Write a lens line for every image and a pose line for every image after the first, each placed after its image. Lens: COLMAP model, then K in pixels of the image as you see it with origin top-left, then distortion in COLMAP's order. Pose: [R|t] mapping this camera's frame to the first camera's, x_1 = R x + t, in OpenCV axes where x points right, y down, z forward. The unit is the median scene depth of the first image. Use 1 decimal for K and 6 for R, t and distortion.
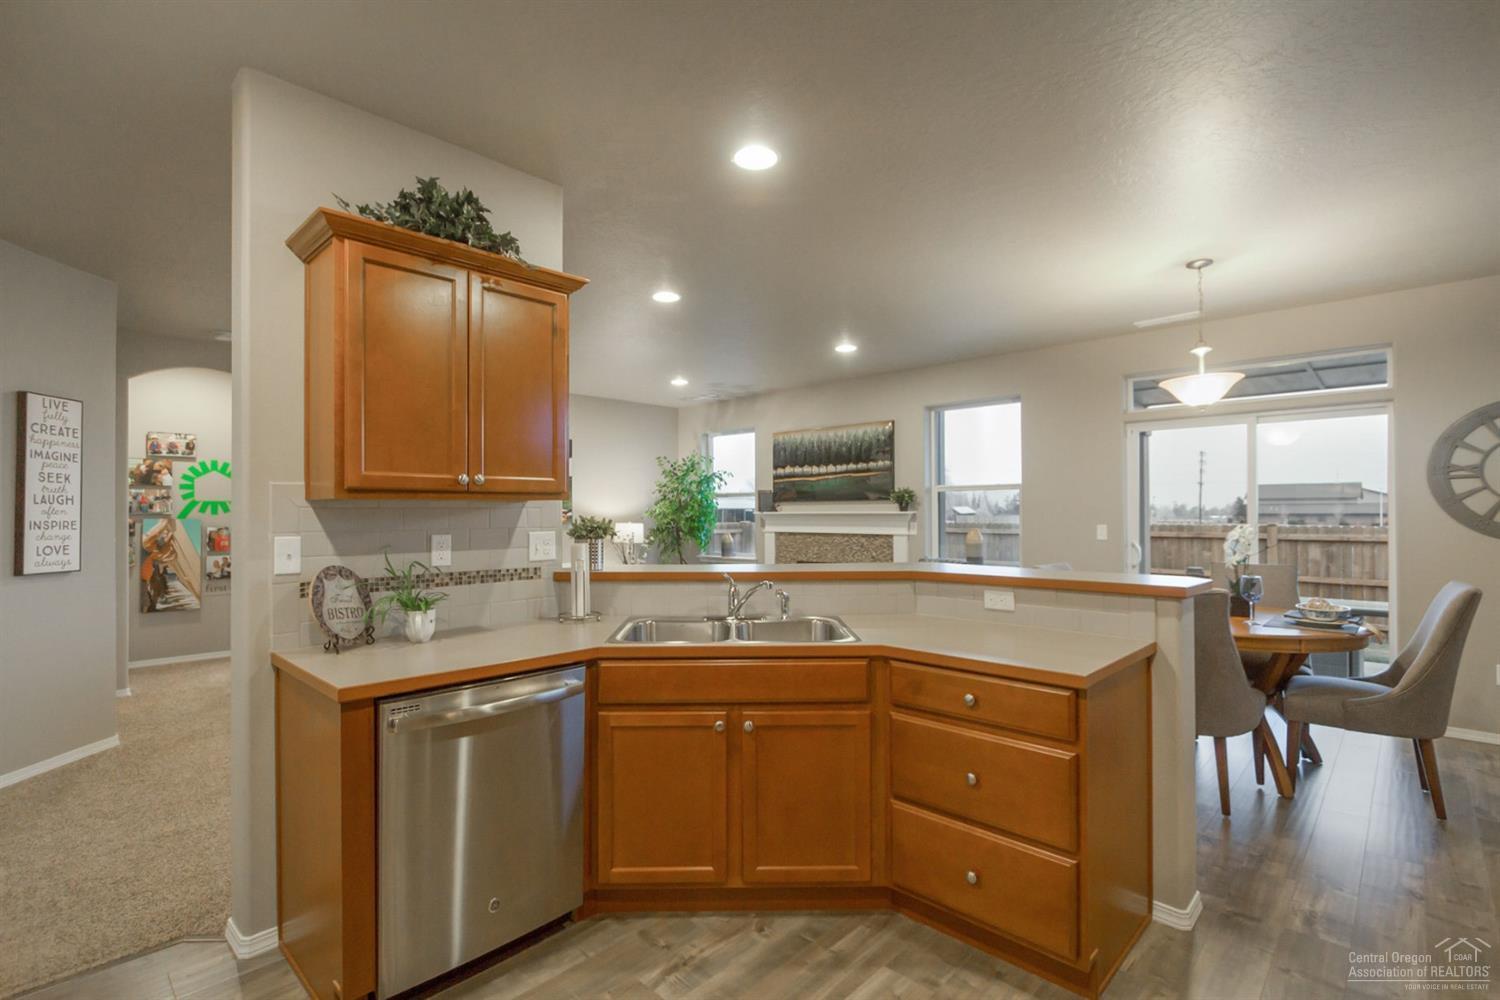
lens RADIAL K [[697.3, 0, 746.5], [0, 697.3, 510.2], [0, 0, 1]] dist [-0.001943, -0.000062]
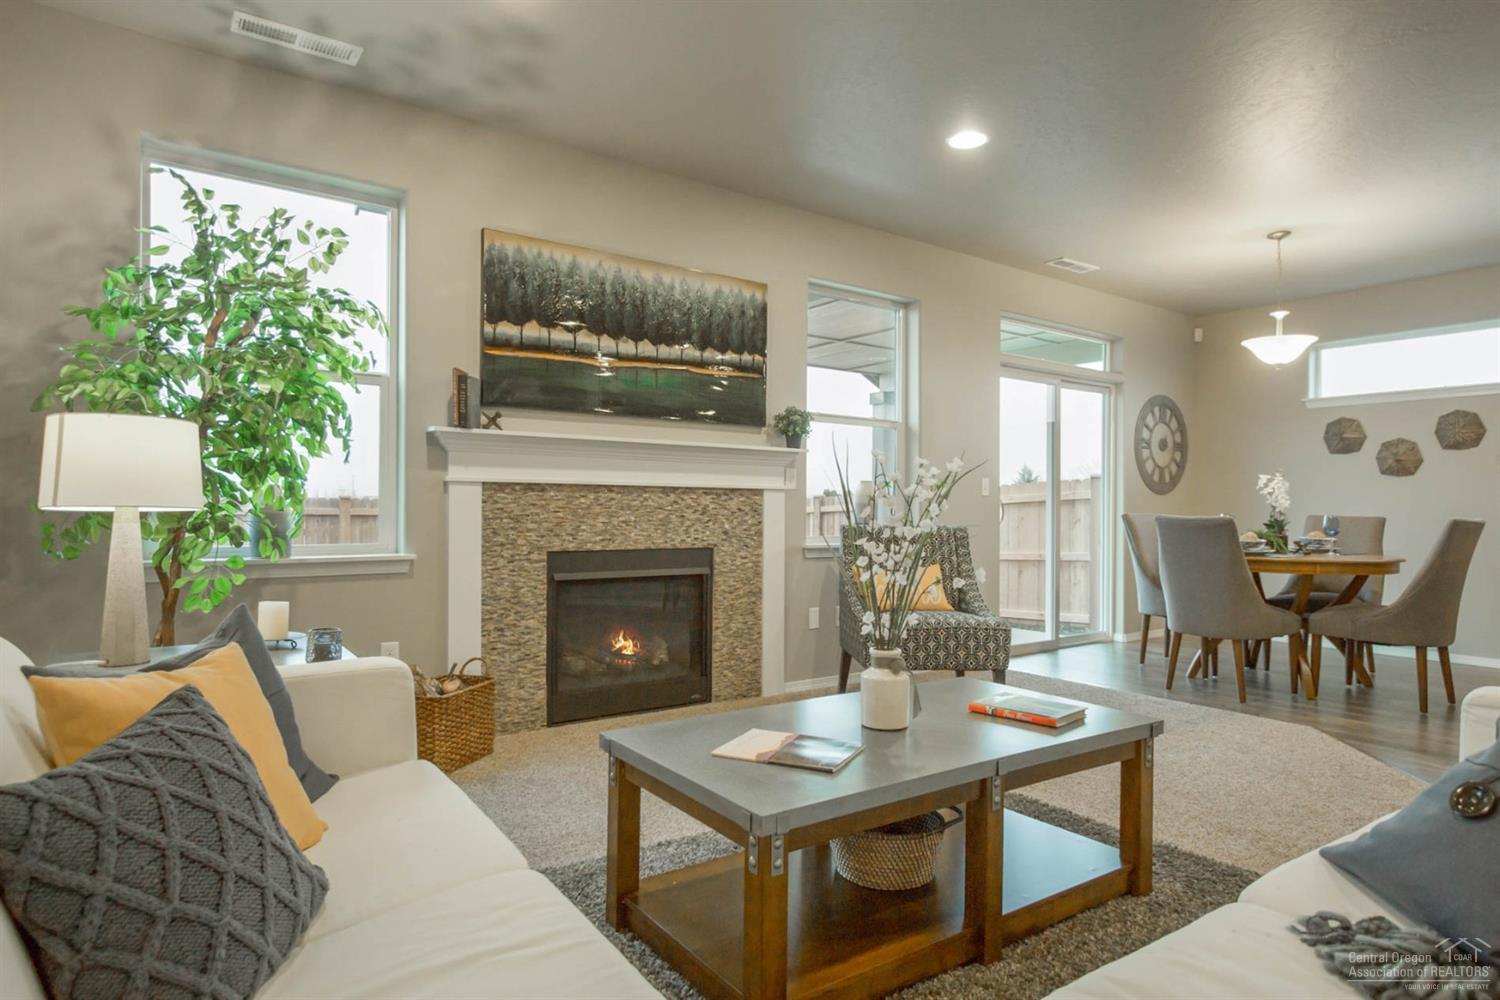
lens RADIAL K [[862.7, 0, 740.4], [0, 862.7, 500.1], [0, 0, 1]] dist [0.006941, 0.001424]
pose [[0.183952, 0.012386, 0.982857, -0.413326], [-0.014270, 0.999849, -0.009929, 0.044600], [-0.982832, -0.012199, 0.184101, 0.783248]]
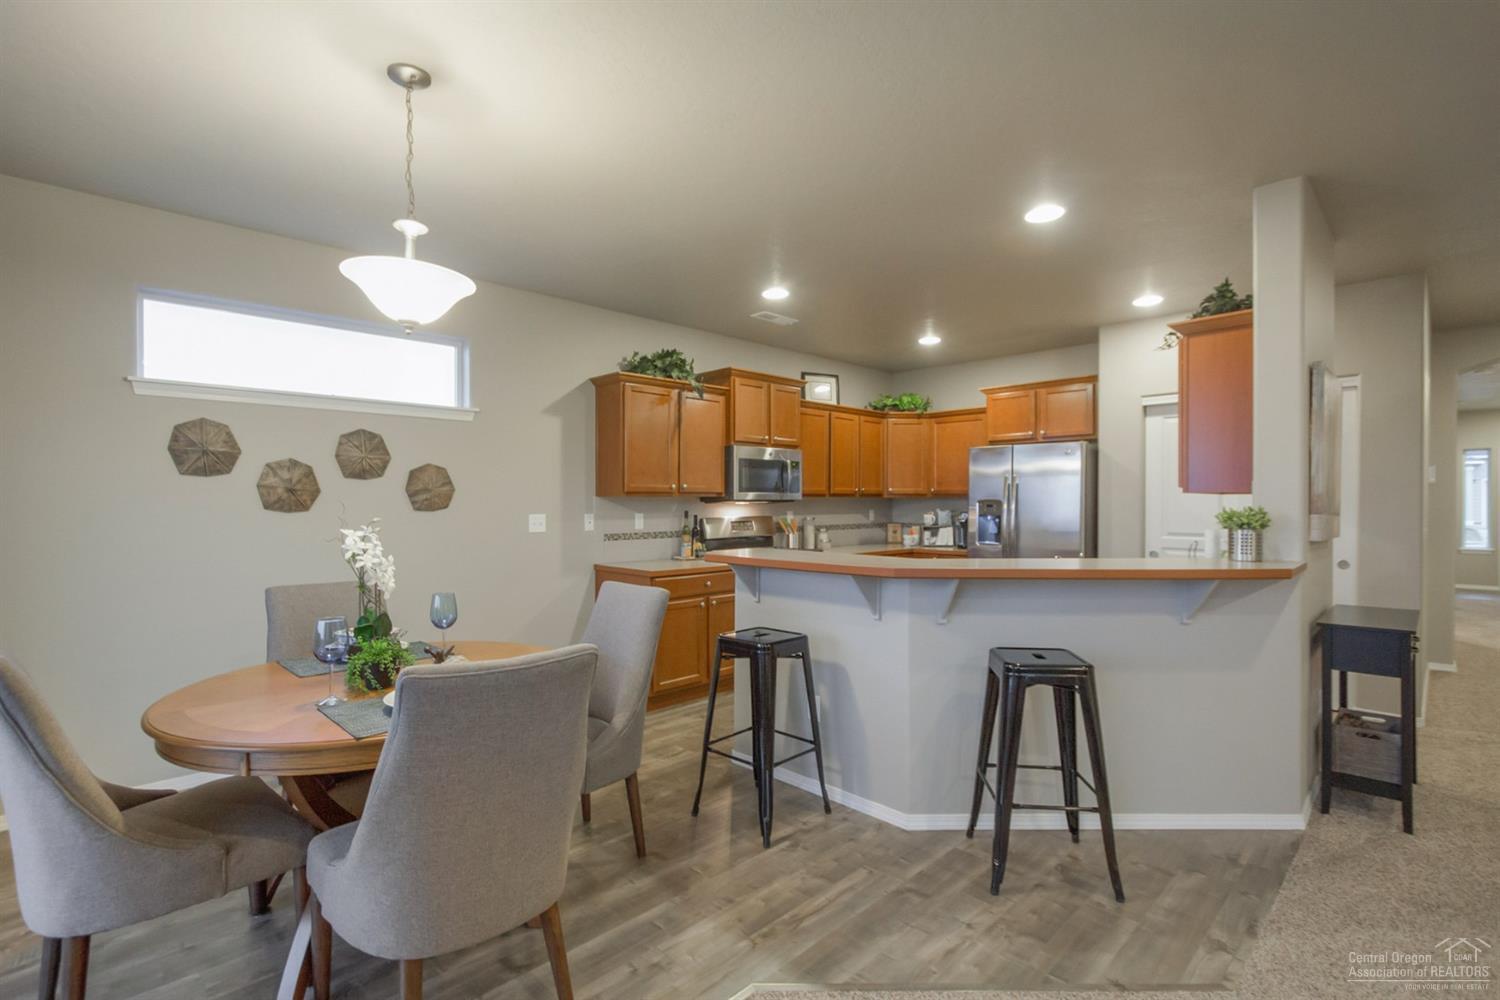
lens RADIAL K [[697.3, 0, 748.6], [0, 697.3, 503.7], [0, 0, 1]] dist [-0.001943, -0.000062]
pose [[-0.999229, 0.005188, 0.038911, 0.173693], [0.005009, 0.999976, -0.004691, 0.003467], [-0.038935, -0.004492, -0.999232, 0.778837]]
